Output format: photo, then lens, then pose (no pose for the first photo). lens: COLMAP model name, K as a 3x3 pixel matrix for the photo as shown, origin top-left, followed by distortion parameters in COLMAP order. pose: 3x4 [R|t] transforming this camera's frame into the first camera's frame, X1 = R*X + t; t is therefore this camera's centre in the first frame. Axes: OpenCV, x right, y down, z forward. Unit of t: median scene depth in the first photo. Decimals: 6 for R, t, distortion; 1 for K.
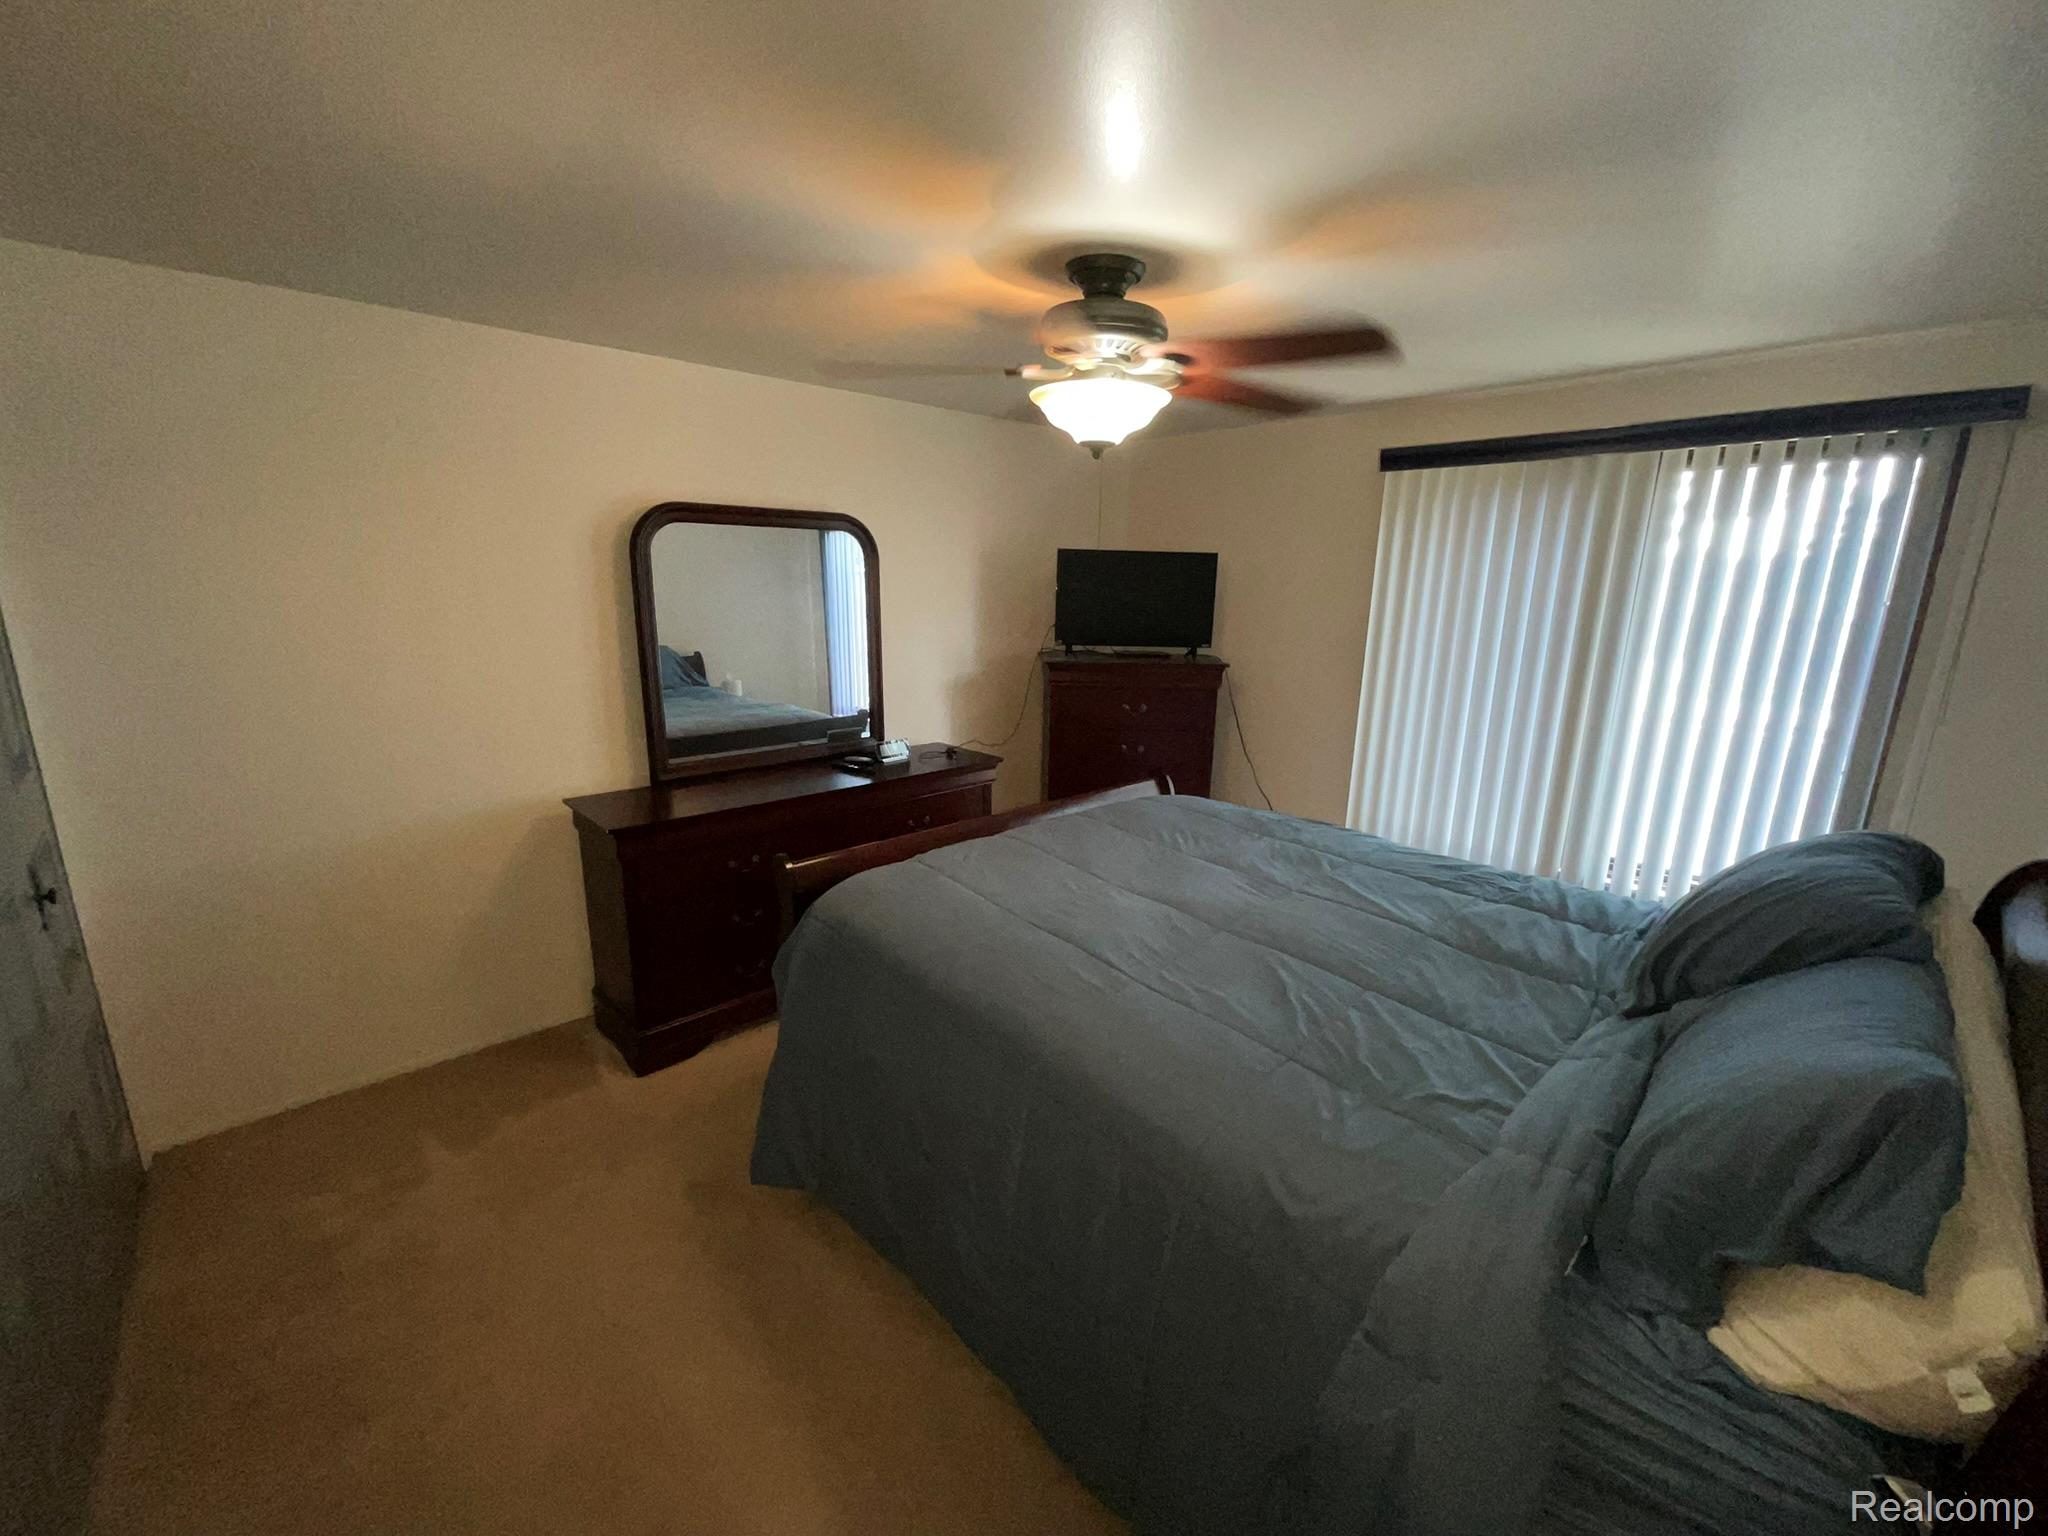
lens RADIAL K [[828.0, 0, 1025.6], [0, 828.0, 766.1], [0, 0, 1]] dist [-0.010373, 0.006631]
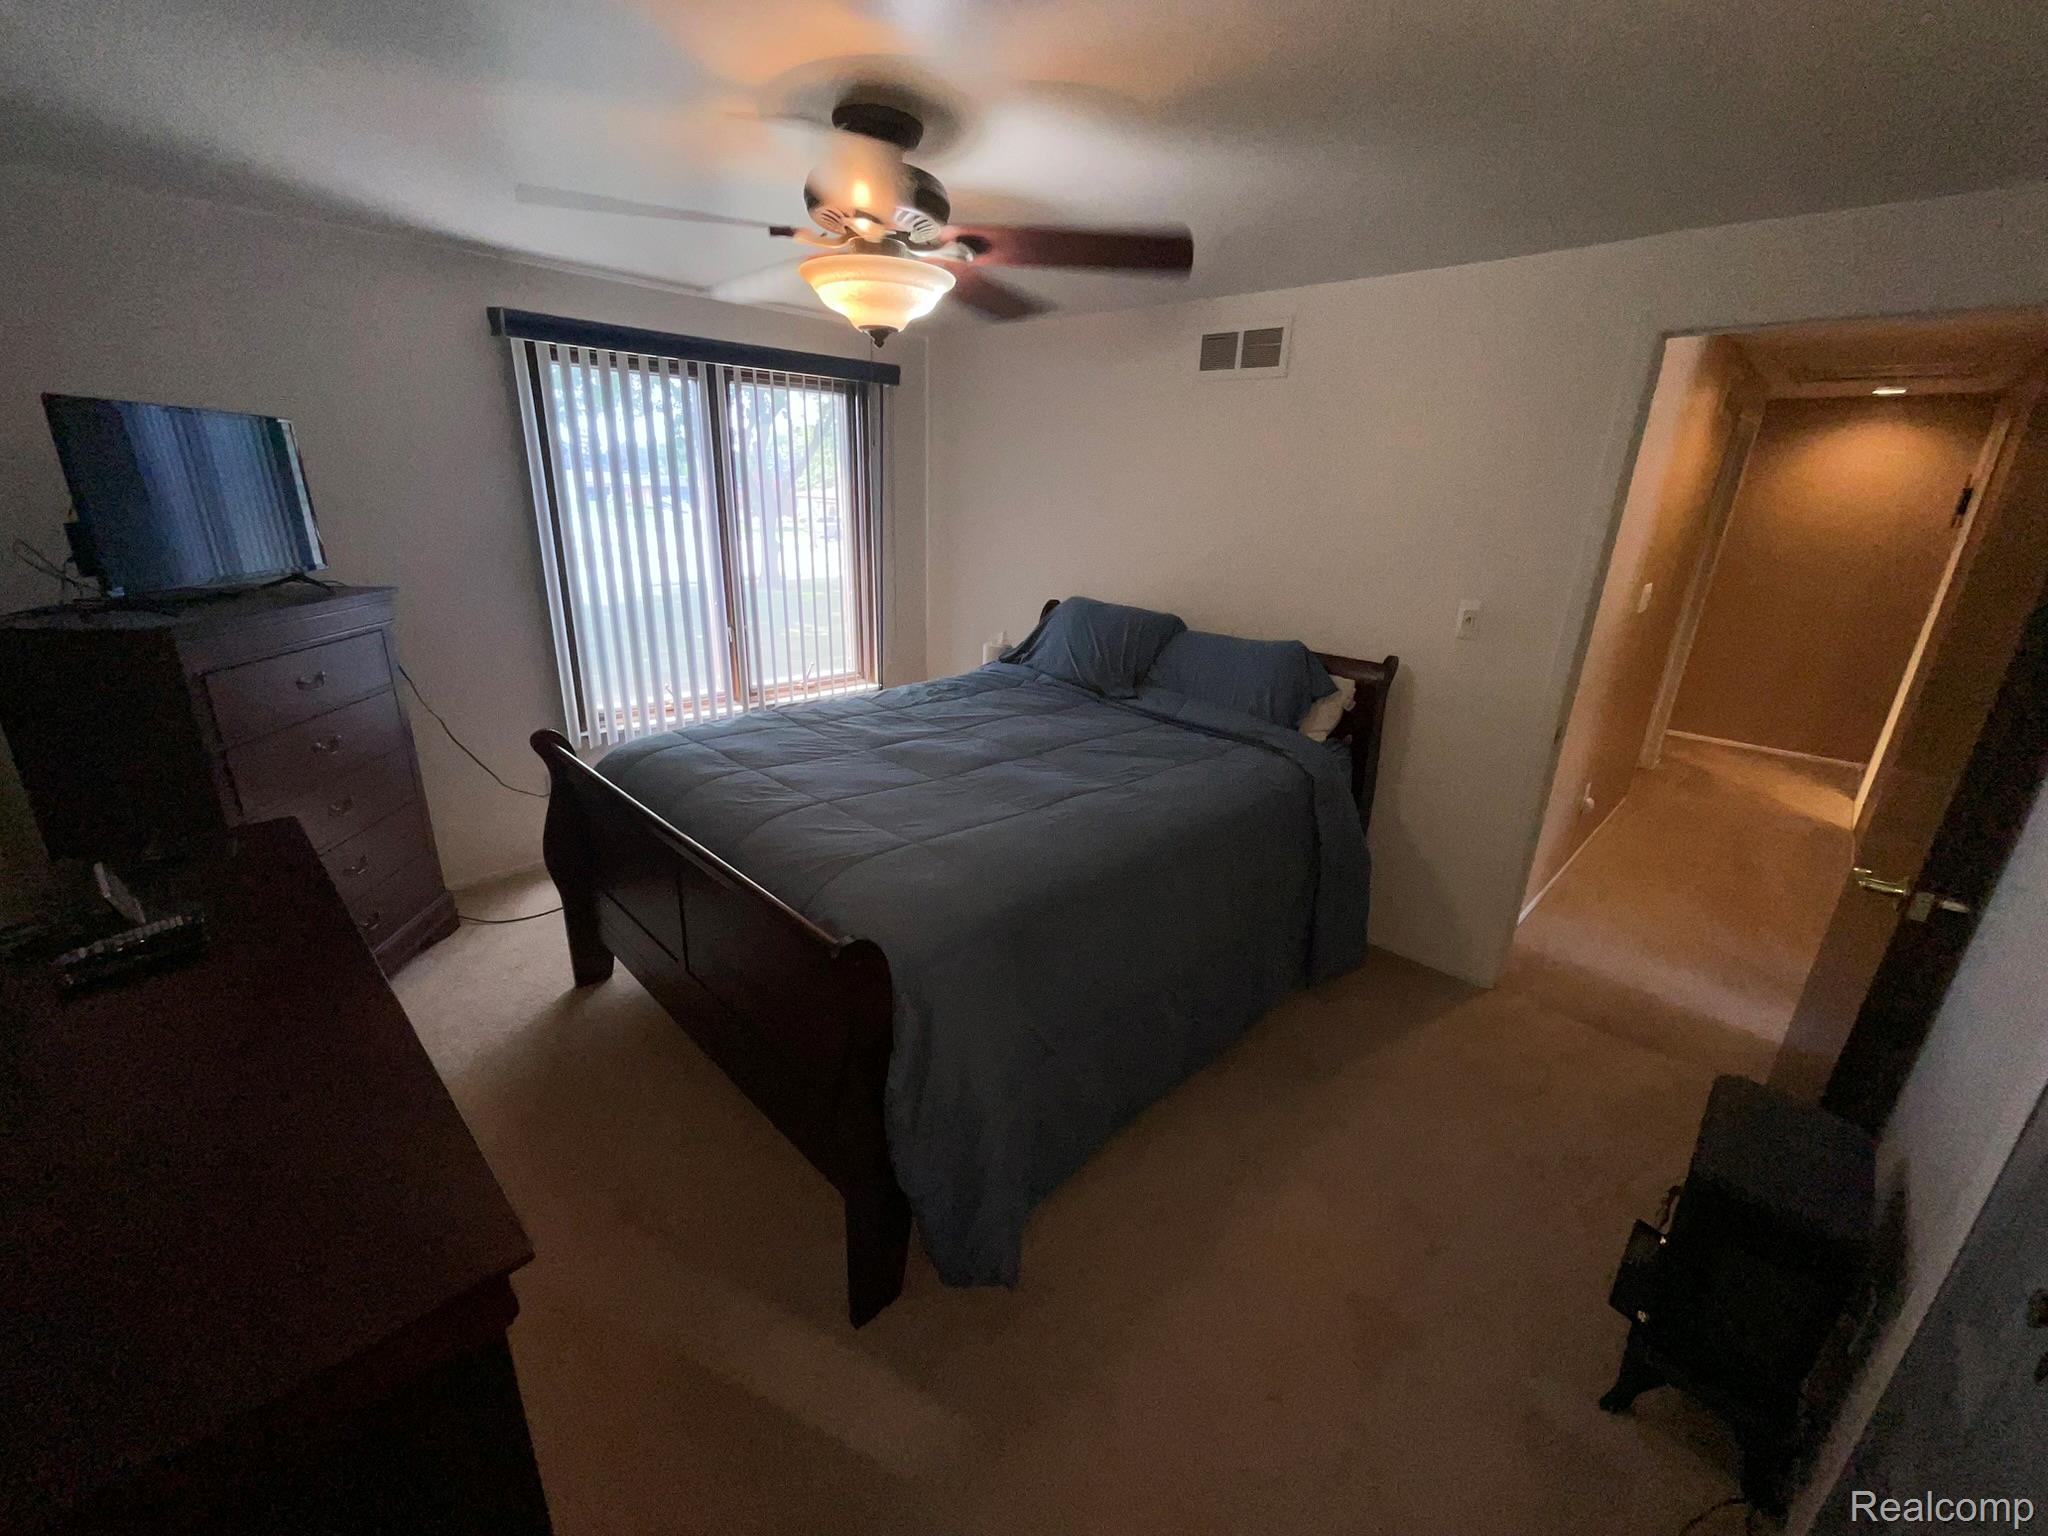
lens RADIAL K [[828.0, 0, 1025.6], [0, 828.0, 766.1], [0, 0, 1]] dist [-0.010373, 0.006631]
pose [[-0.046999, -0.340075, 0.939223, -0.849495], [0.200182, 0.917981, 0.342400, -0.202553], [-0.978631, 0.204108, 0.024933, 0.834069]]
